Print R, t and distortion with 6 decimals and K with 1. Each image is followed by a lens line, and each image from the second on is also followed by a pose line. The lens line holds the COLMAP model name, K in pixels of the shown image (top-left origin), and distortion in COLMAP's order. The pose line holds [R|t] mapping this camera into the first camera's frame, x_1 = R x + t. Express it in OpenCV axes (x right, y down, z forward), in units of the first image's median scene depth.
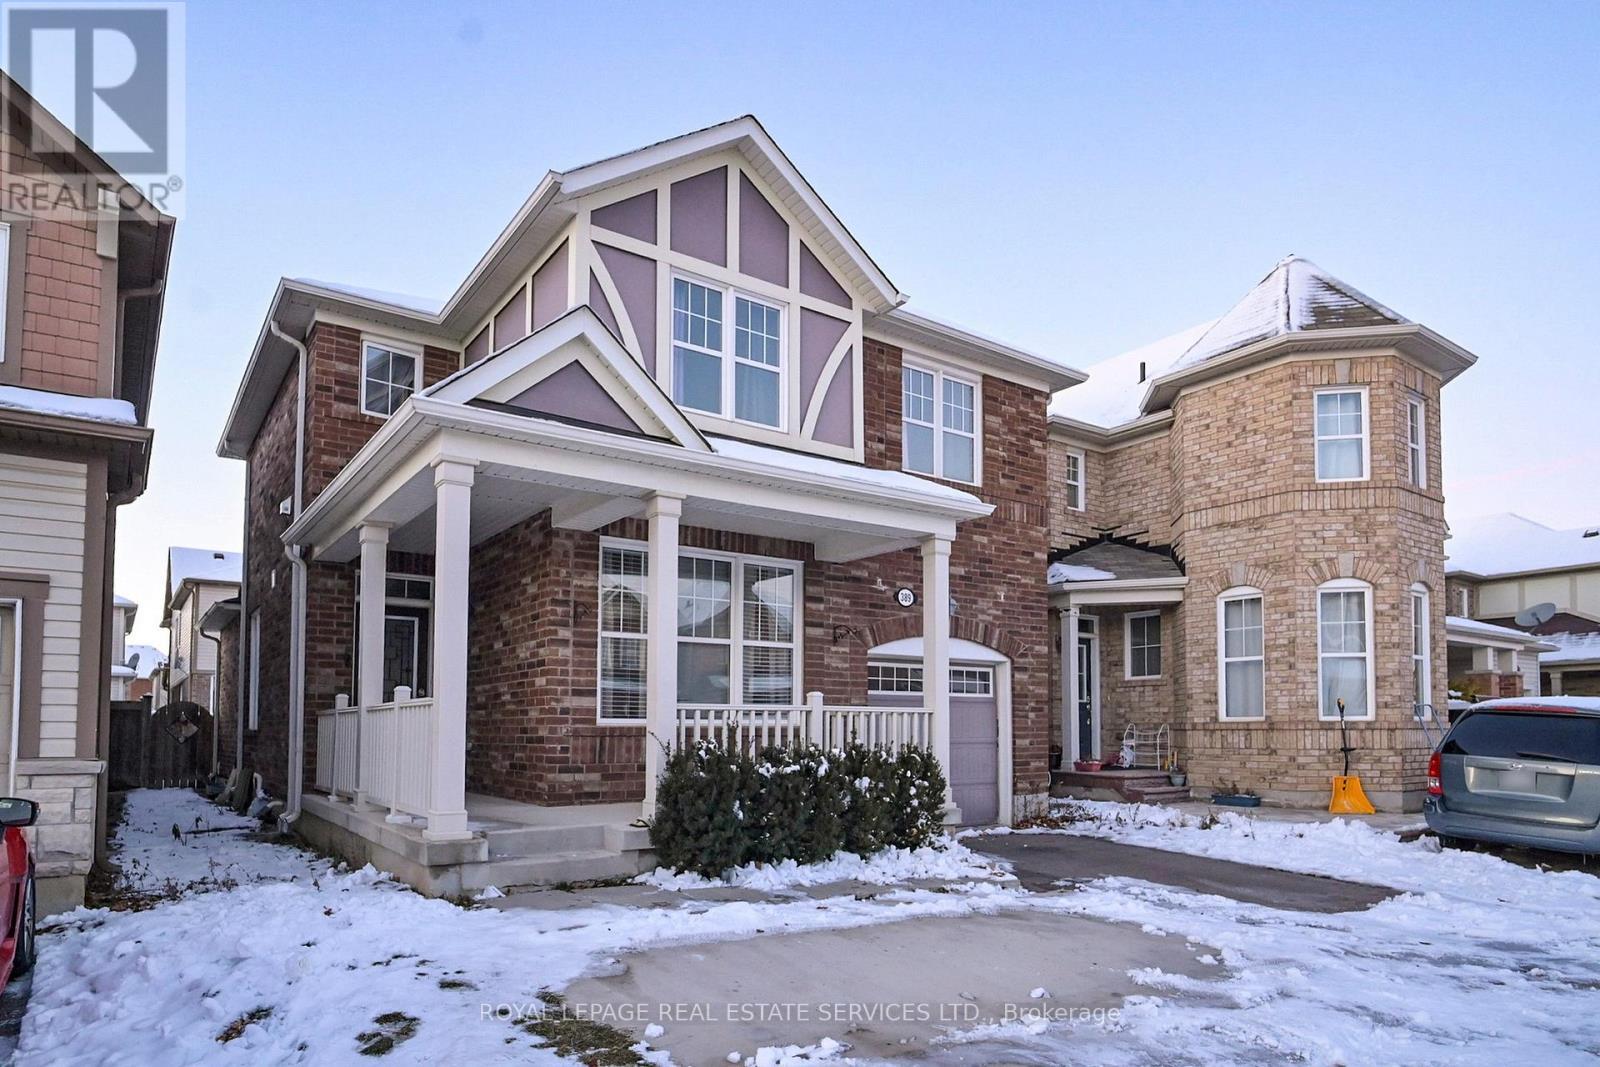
lens RADIAL K [[598.2, 0, 798.2], [0, 598.2, 540.7], [0, 0, 1]] dist [-0.000223, -0.000033]
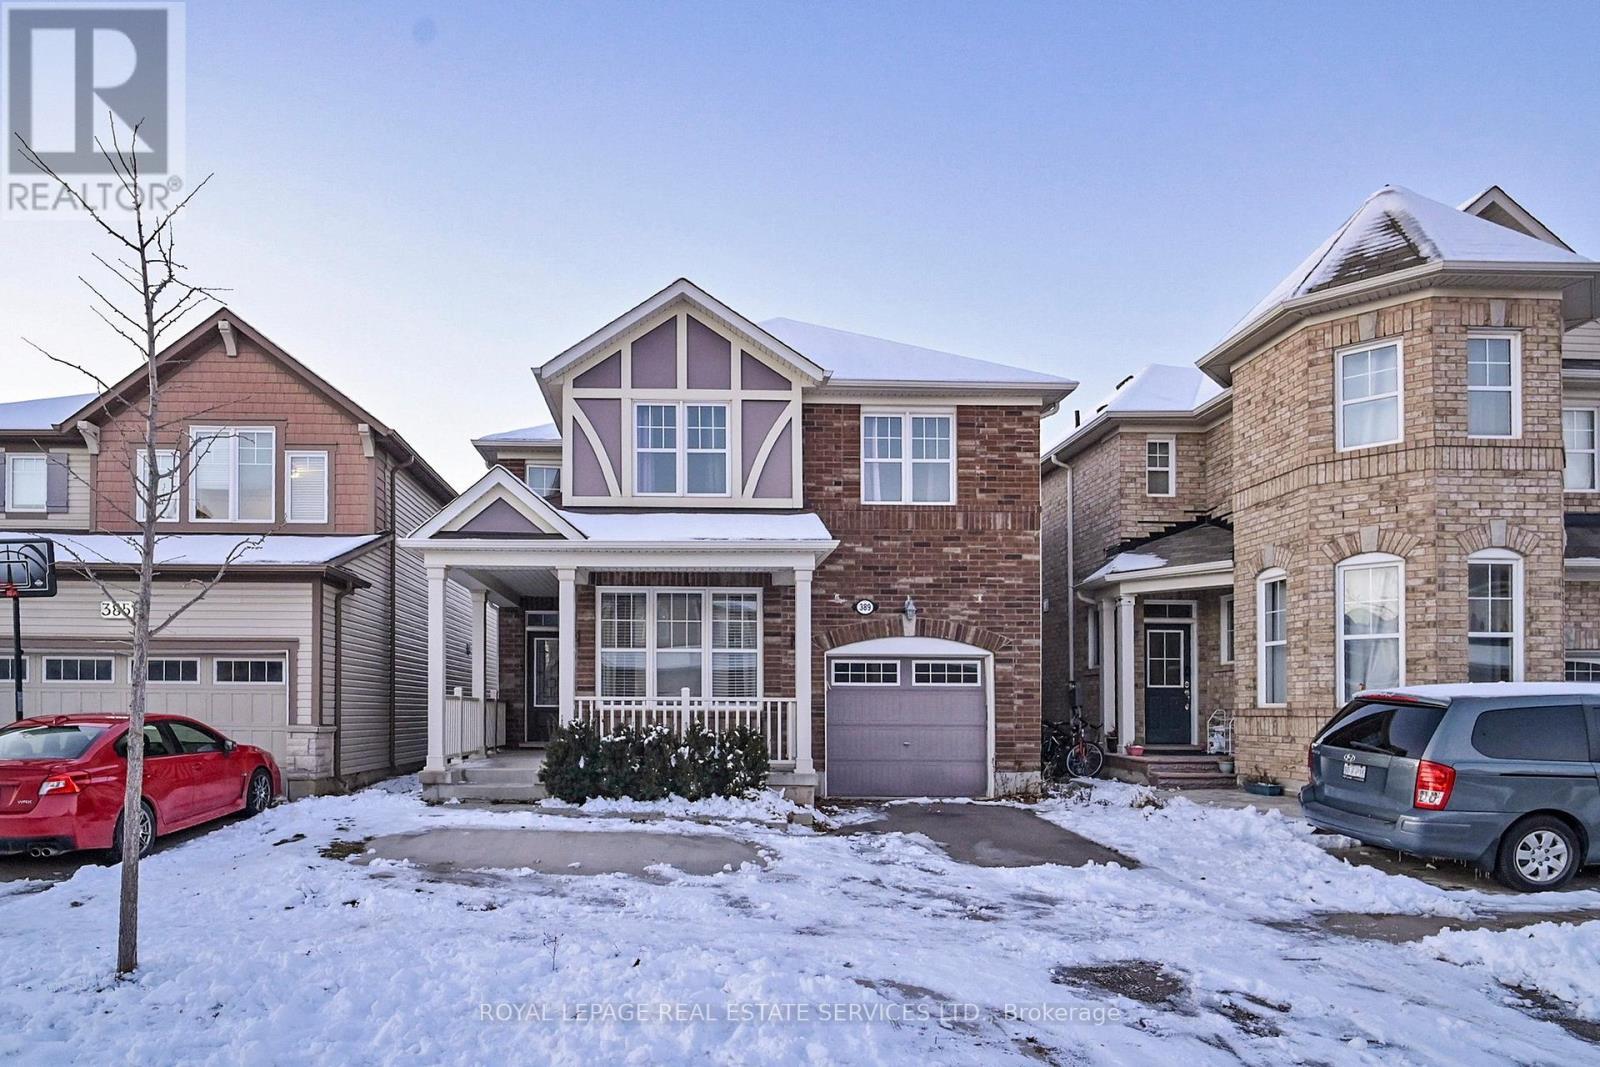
lens RADIAL K [[552.8, 0, 872.4], [0, 552.8, 533.8], [0, 0, 1]] dist [0.000836, 0.000023]
pose [[0.938180, -0.100589, -0.331212, 0.493783], [0.098502, 0.994868, -0.023126, -0.023781], [0.331838, -0.010929, 0.943273, -0.063434]]
